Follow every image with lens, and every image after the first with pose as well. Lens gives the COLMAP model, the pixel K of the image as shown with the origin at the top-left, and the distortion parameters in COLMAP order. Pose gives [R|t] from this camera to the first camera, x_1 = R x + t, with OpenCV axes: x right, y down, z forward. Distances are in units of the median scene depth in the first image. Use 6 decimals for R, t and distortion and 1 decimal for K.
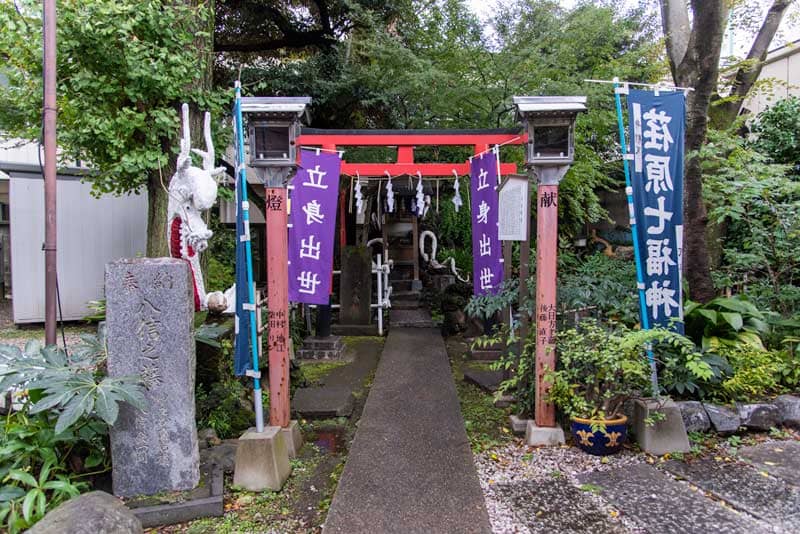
lens RADIAL K [[545.0, 0, 398.1], [0, 545.0, 265.6], [0, 0, 1]] dist [0.002993, -0.000213]
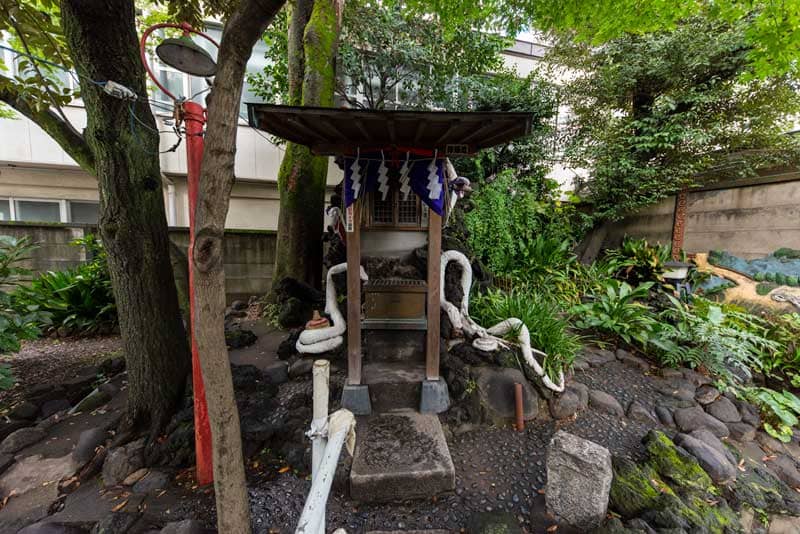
lens RADIAL K [[545.0, 0, 401.5], [0, 545.0, 267.4], [0, 0, 1]] dist [0.002993, -0.000213]
pose [[0.999419, 0.030122, 0.015942, 0.002421], [-0.029865, 0.999424, -0.016130, -0.042757], [-0.016419, 0.015645, 0.999743, 0.558946]]
